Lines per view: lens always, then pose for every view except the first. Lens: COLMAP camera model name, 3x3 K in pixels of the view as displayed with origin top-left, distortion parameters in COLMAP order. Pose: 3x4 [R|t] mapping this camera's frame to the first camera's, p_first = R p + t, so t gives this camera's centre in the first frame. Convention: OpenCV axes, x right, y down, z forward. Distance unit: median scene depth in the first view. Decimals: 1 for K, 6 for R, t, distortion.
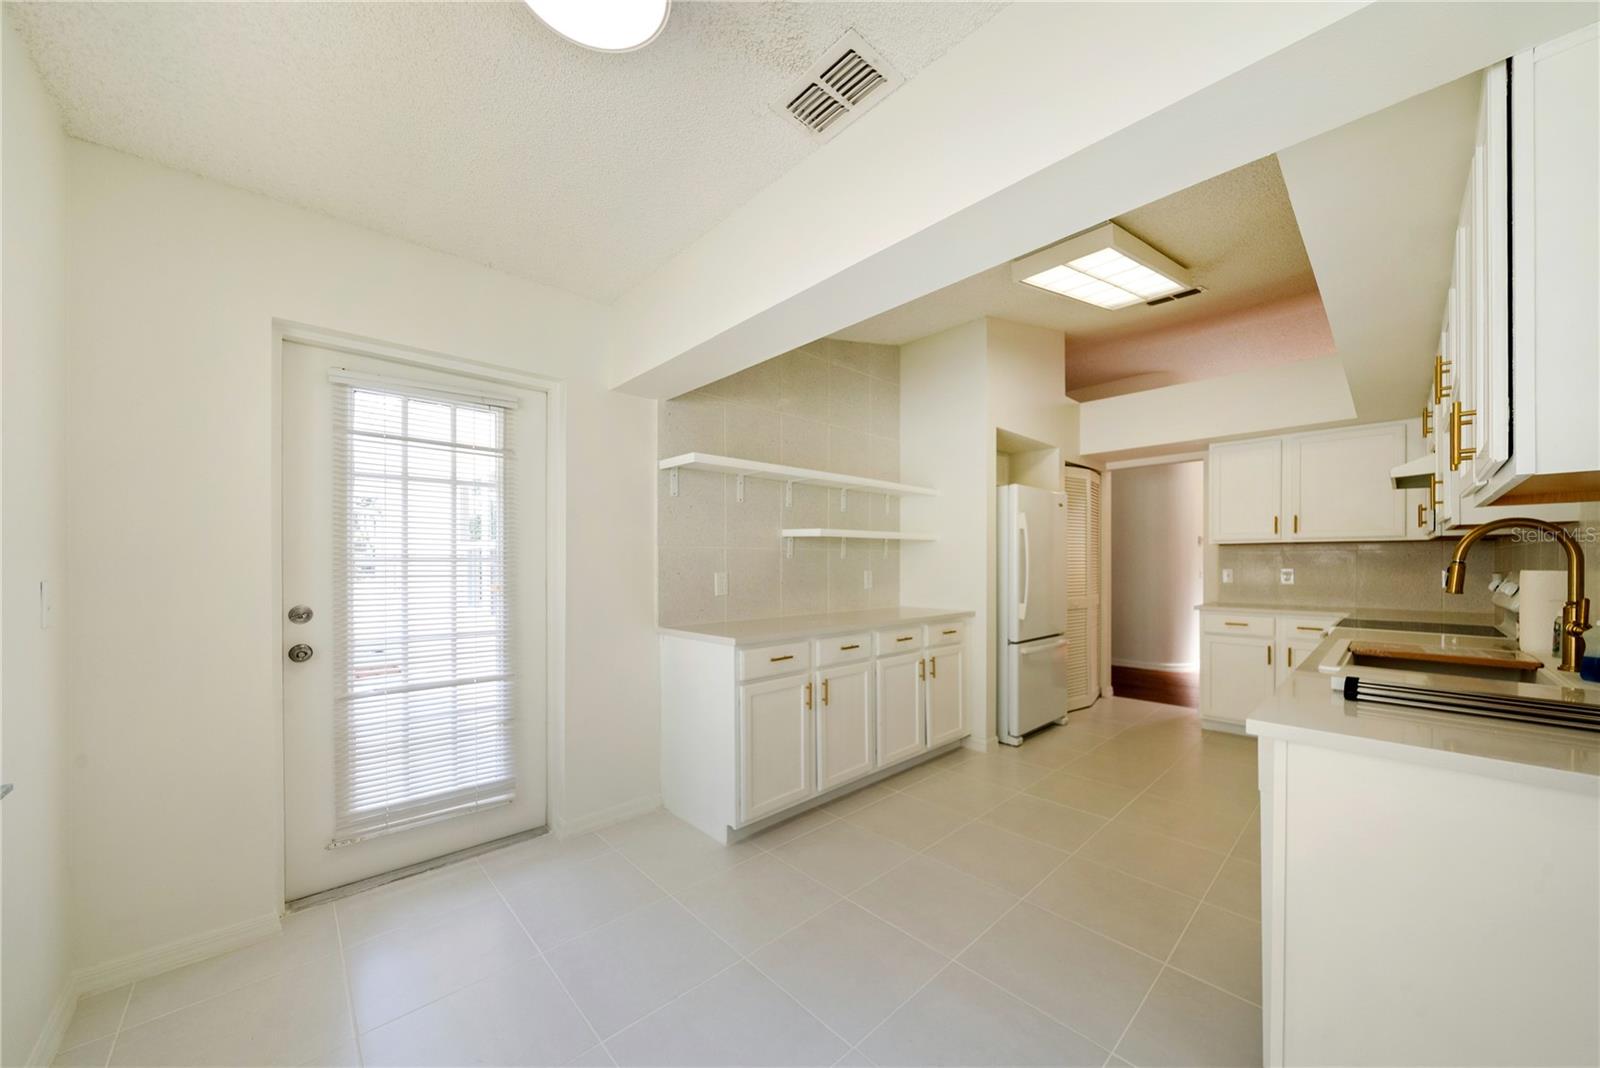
lens RADIAL K [[561.0, 0, 820.4], [0, 561.0, 564.6], [0, 0, 1]] dist [-0.002802, -0.000068]
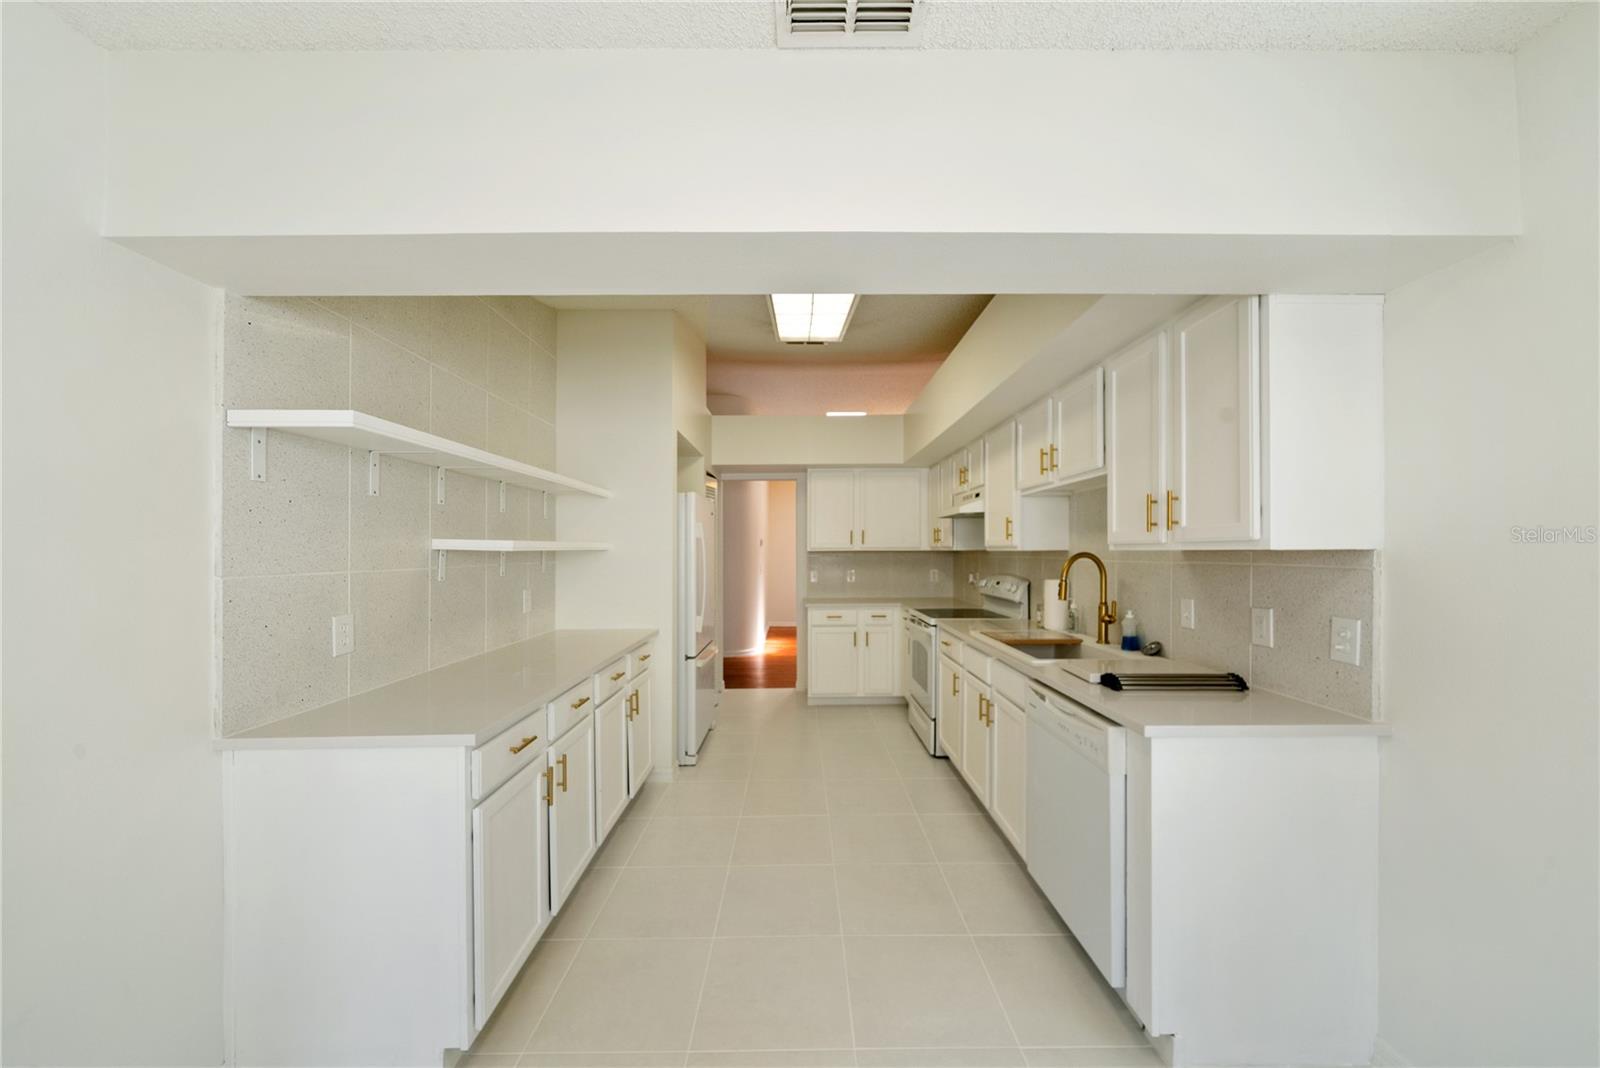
lens RADIAL K [[556.7, 0, 801.0], [0, 556.7, 550.1], [0, 0, 1]] dist [-0.001245, 0.000023]
pose [[0.693213, -0.001397, 0.720731, -0.219891], [0.007644, 0.999956, -0.005415, -0.039124], [-0.720692, 0.009263, 0.693193, 0.211425]]
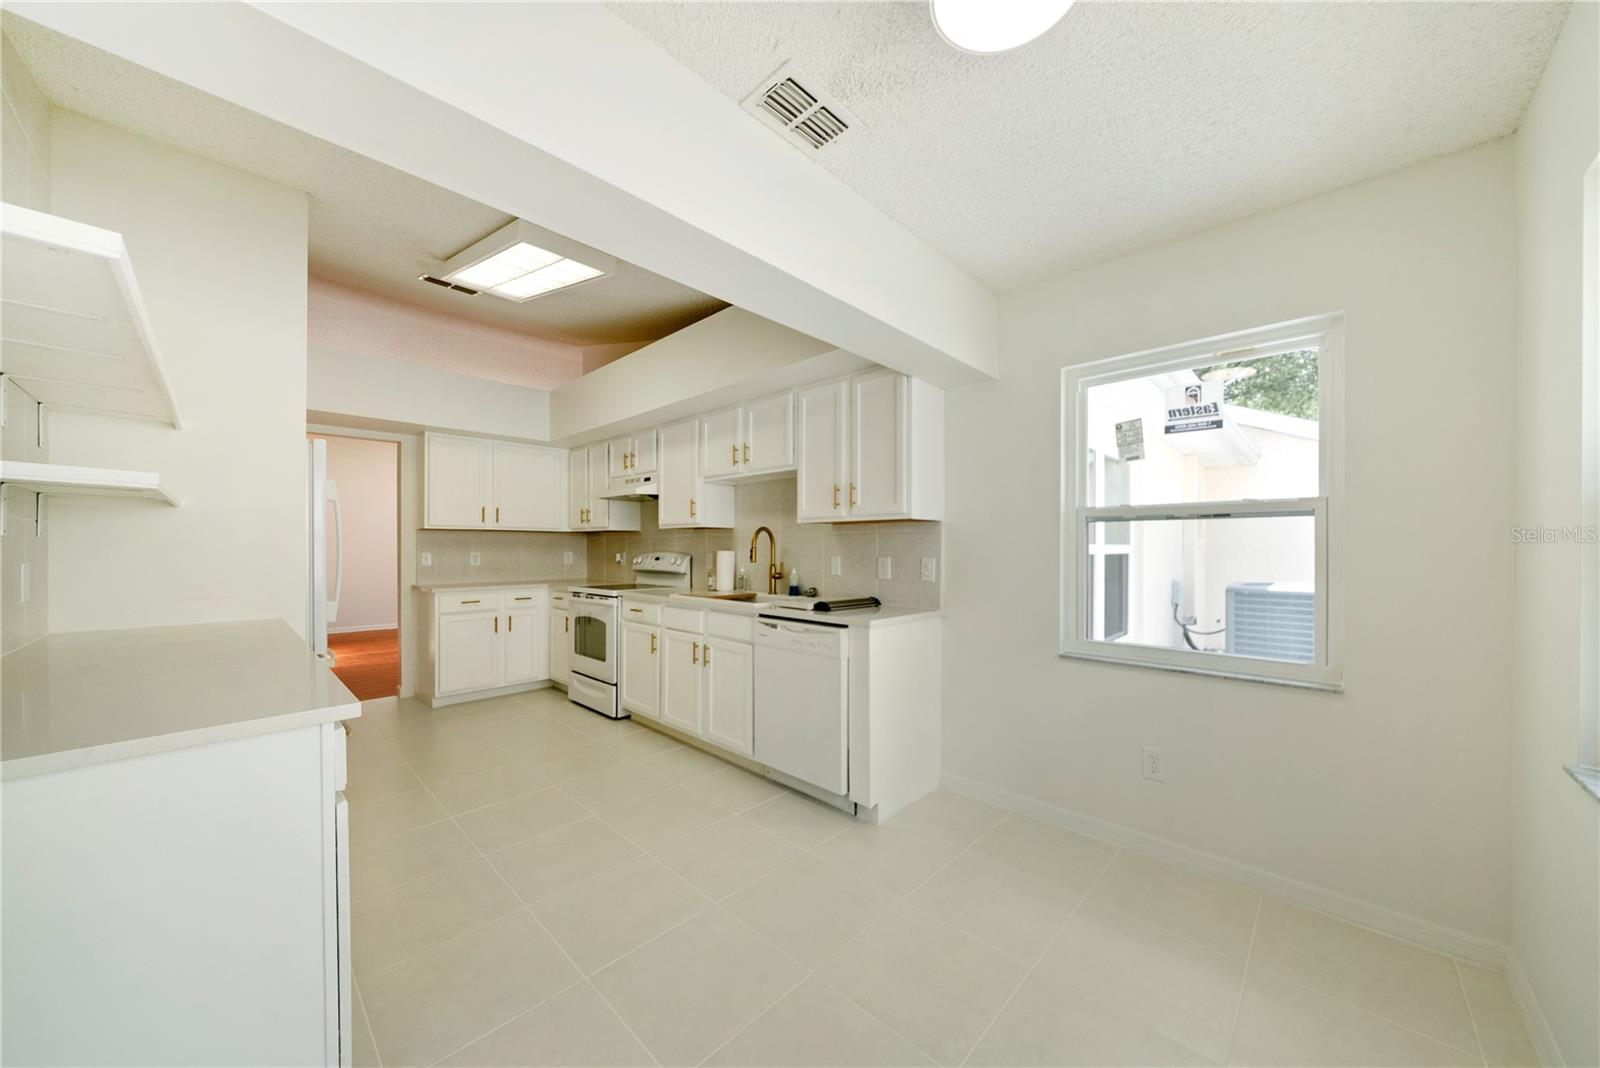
lens RADIAL K [[556.7, 0, 801.0], [0, 556.7, 550.1], [0, 0, 1]] dist [-0.001245, 0.000023]
pose [[-0.025857, -0.004925, 0.999654, -0.414092], [0.001115, 0.999987, 0.004955, -0.001893], [-0.999665, 0.001243, -0.025852, 0.405859]]
